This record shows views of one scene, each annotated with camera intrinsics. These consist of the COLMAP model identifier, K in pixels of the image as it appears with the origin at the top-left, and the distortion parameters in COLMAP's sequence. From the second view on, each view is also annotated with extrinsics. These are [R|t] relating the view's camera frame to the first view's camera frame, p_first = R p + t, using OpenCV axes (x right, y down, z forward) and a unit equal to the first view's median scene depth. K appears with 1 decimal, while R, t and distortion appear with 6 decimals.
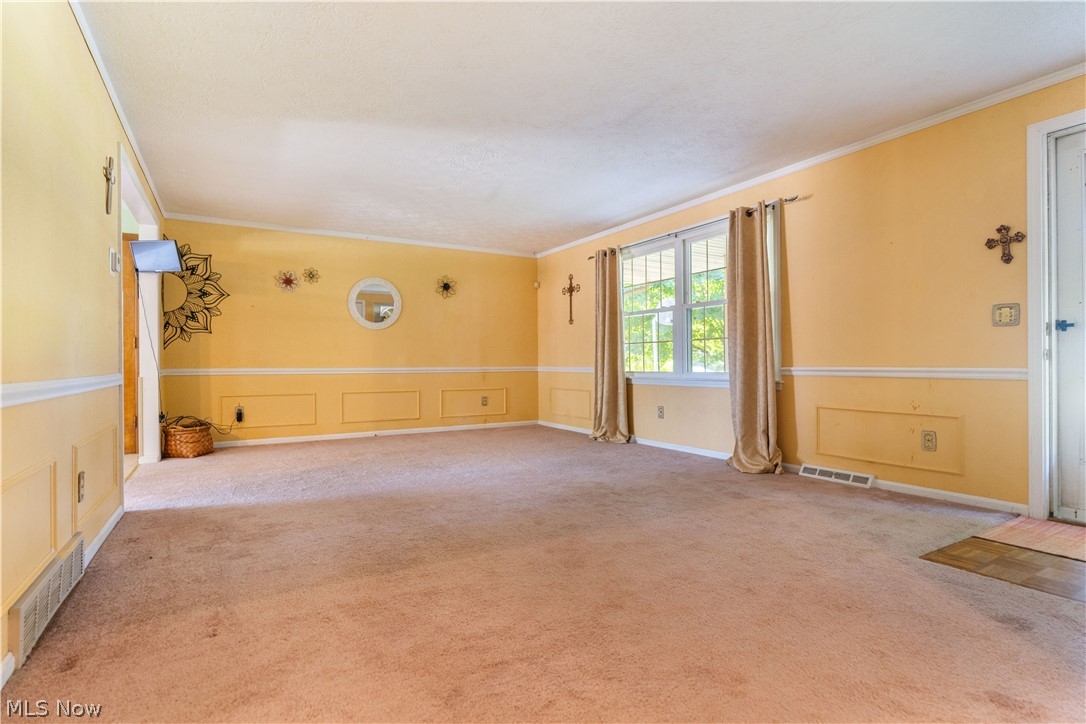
lens RADIAL K [[548.1, 0, 544.0], [0, 548.1, 363.9], [0, 0, 1]] dist [-0.001089, -0.000161]
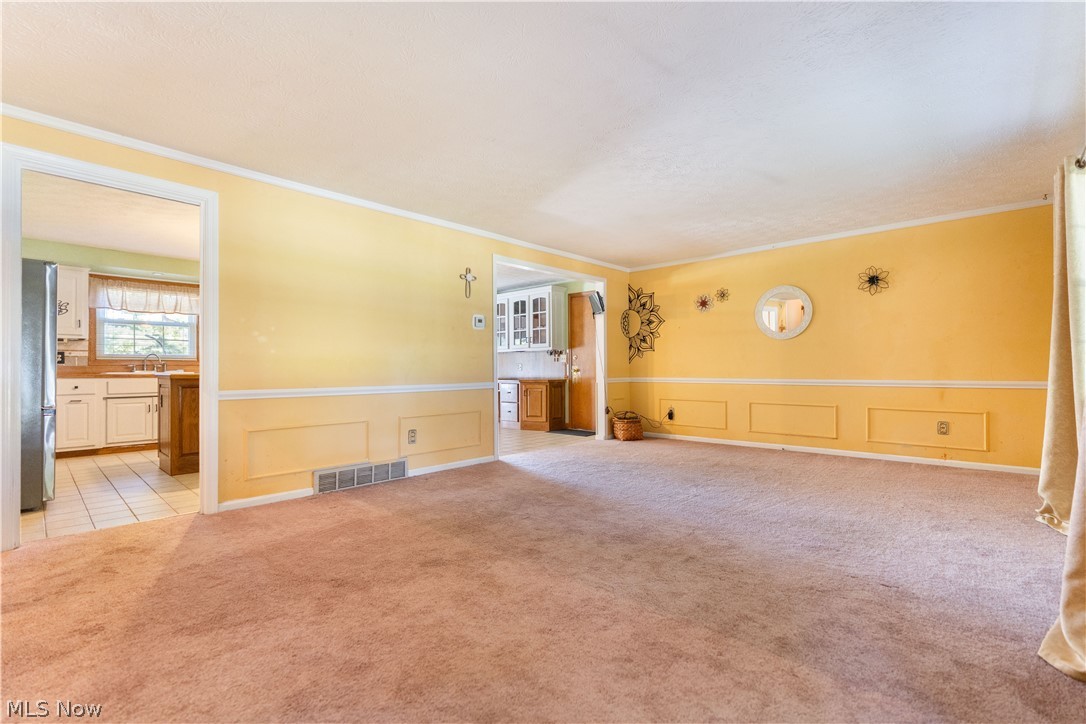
lens RADIAL K [[492.1, 0, 538.3], [0, 492.1, 364.2], [0, 0, 1]] dist [-0.002274, 0.000910]
pose [[0.276256, -0.007514, -0.961055, 0.468759], [0.002804, 0.999971, -0.007012, -0.016377], [0.961080, -0.000757, 0.276269, 0.399405]]
